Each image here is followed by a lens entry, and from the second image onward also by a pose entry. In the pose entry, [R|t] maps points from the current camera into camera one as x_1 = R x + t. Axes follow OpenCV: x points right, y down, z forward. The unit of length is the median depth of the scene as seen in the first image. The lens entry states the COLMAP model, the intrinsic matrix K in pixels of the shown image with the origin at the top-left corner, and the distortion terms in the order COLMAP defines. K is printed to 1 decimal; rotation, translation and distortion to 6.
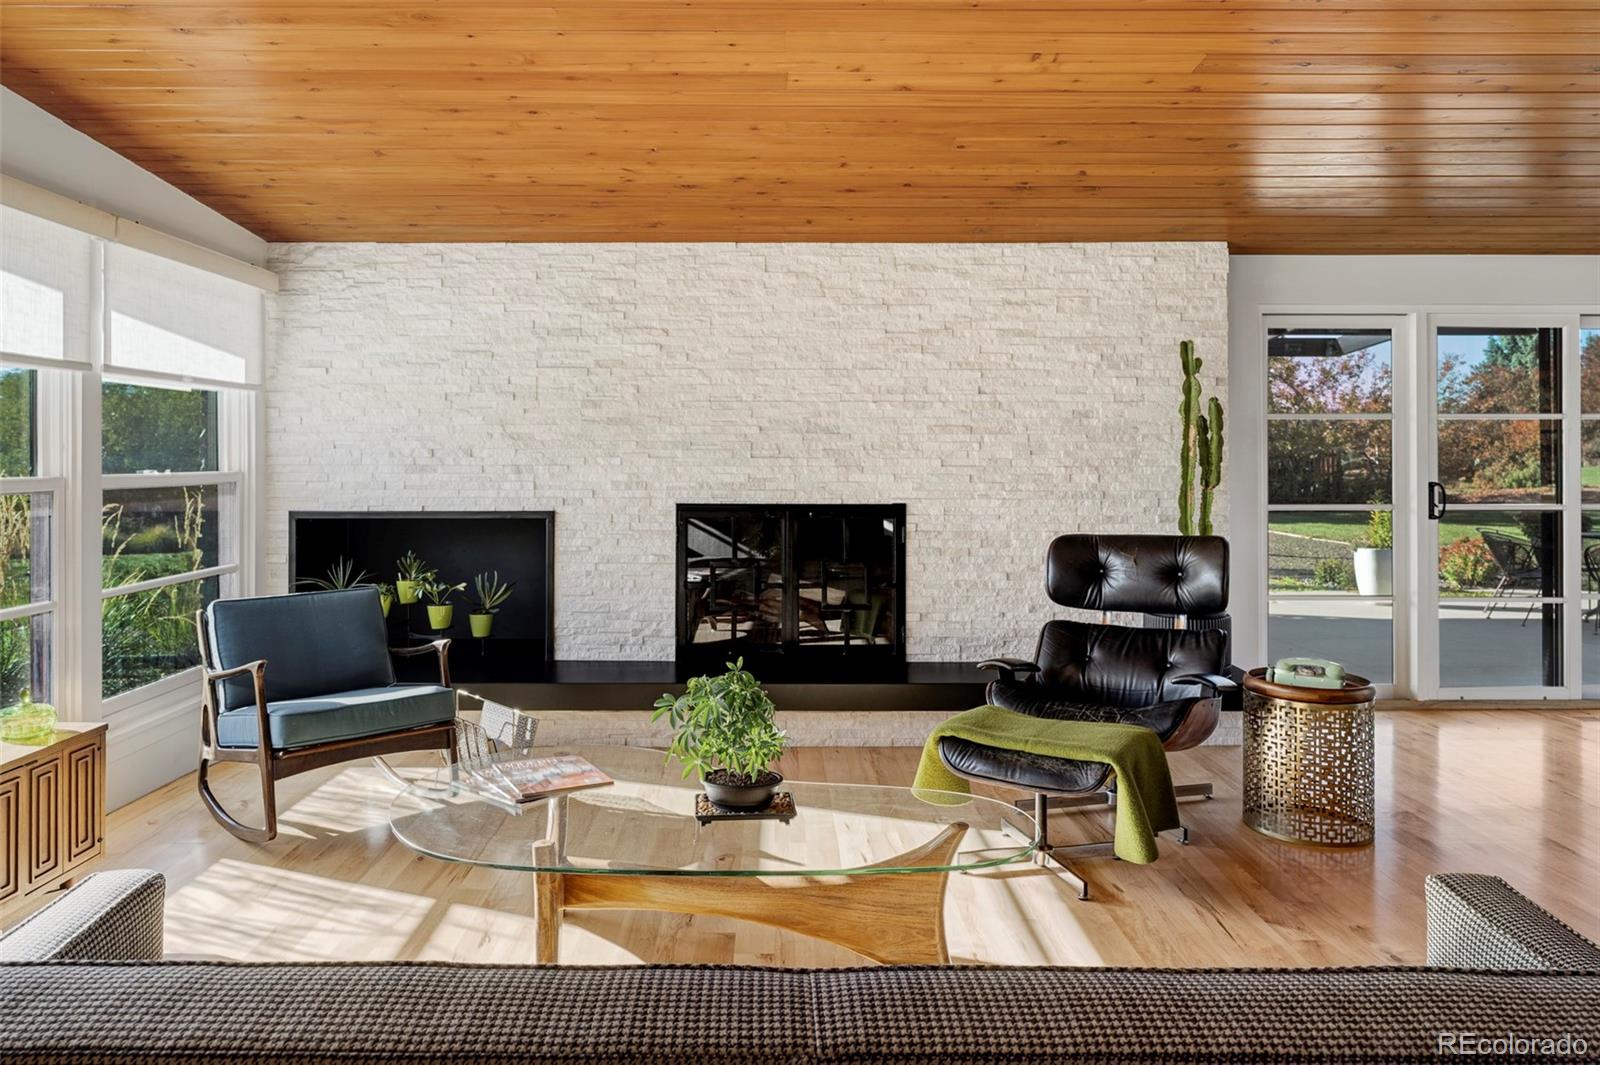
lens RADIAL K [[1077.7, 0, 819.7], [0, 1077.7, 449.2], [0, 0, 1]] dist [-0.011810, -0.000258]
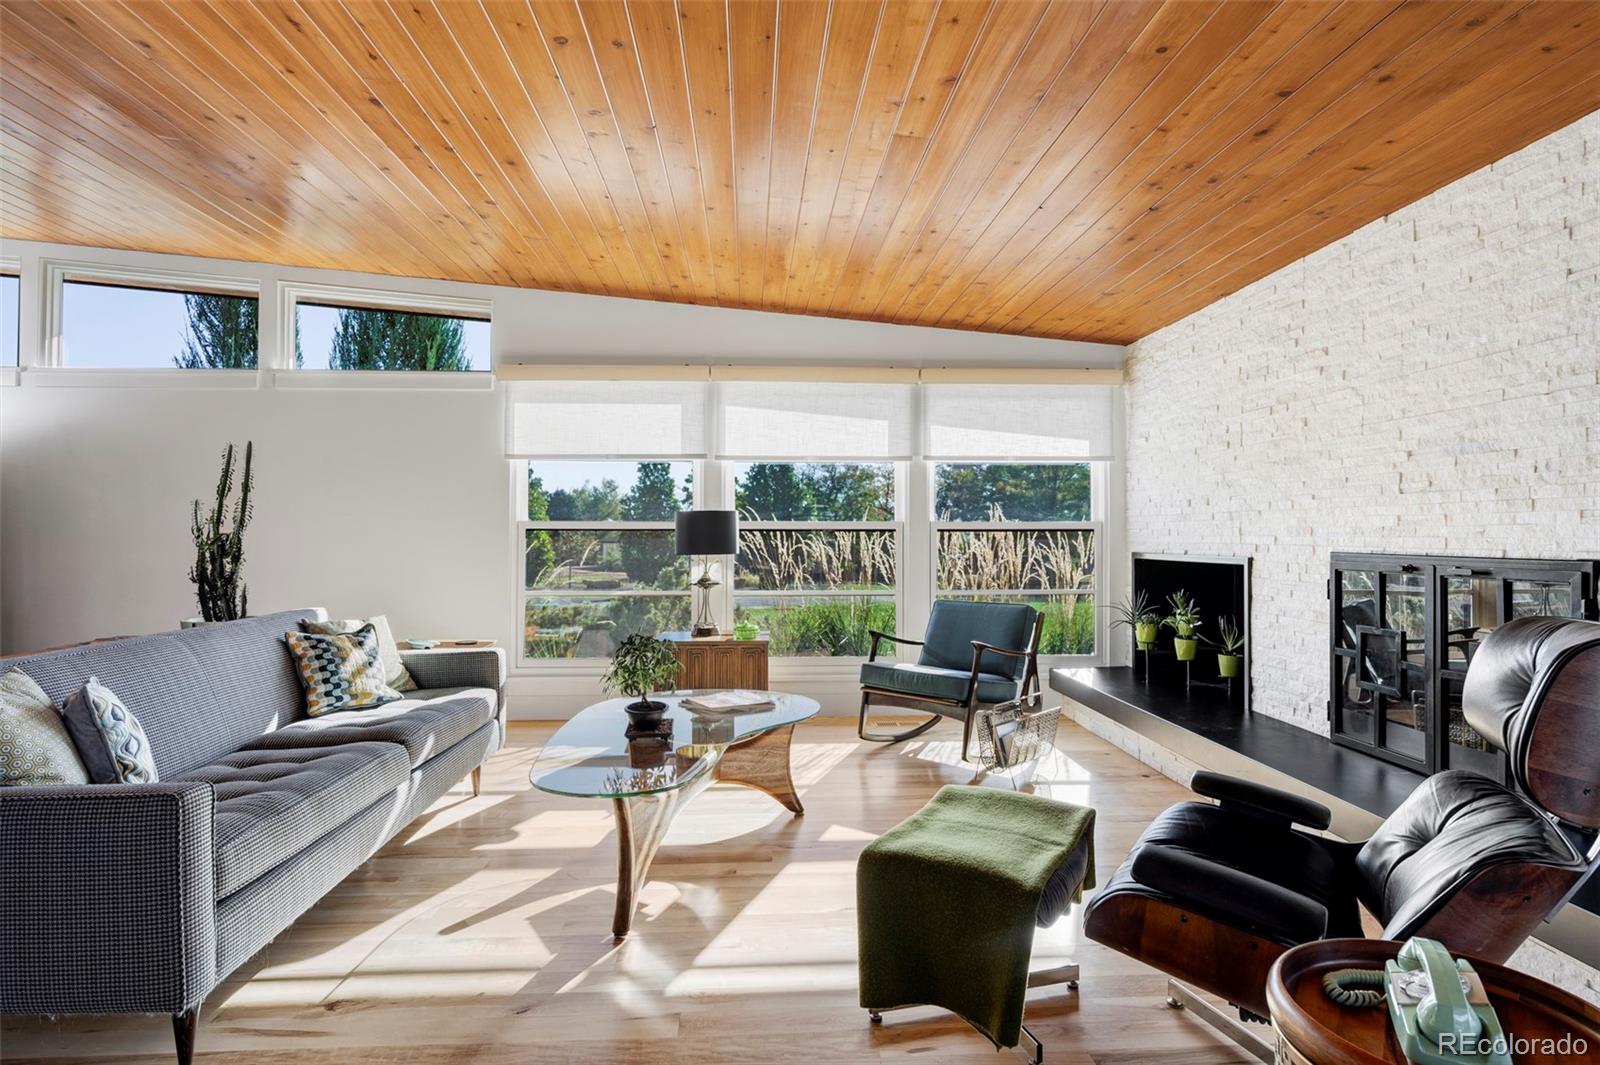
lens RADIAL K [[877.3, 0, 797.7], [0, 877.3, 525.5], [0, 0, 1]] dist [-0.004861, 0.004004]
pose [[0.048122, -0.011253, -0.998778, 0.527031], [0.007734, 0.999911, -0.010893, 0.033587], [0.998812, -0.007200, 0.048205, 0.547907]]
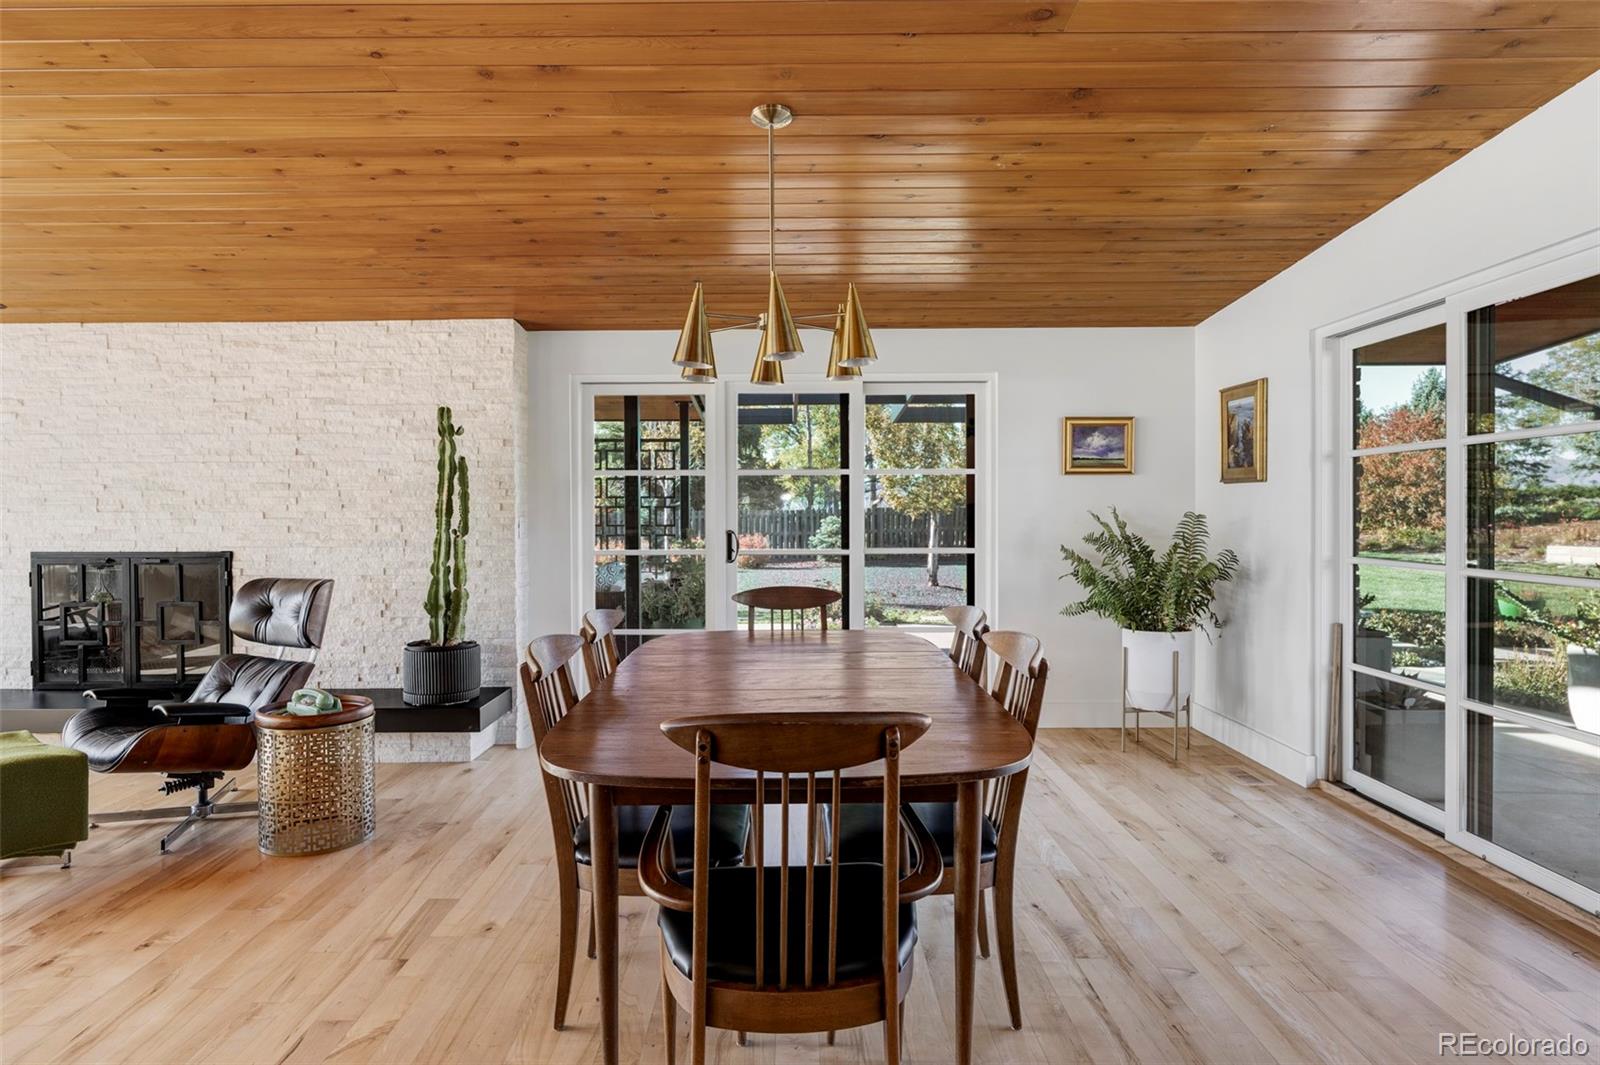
lens RADIAL K [[901.9, 0, 789.7], [0, 901.9, 527.7], [0, 0, 1]] dist [-0.008573, 0.003666]
pose [[0.999971, -0.004811, -0.005954, 0.676303], [0.004973, 0.999610, 0.027465, 0.002086], [0.005820, -0.027494, 0.999605, 0.049333]]
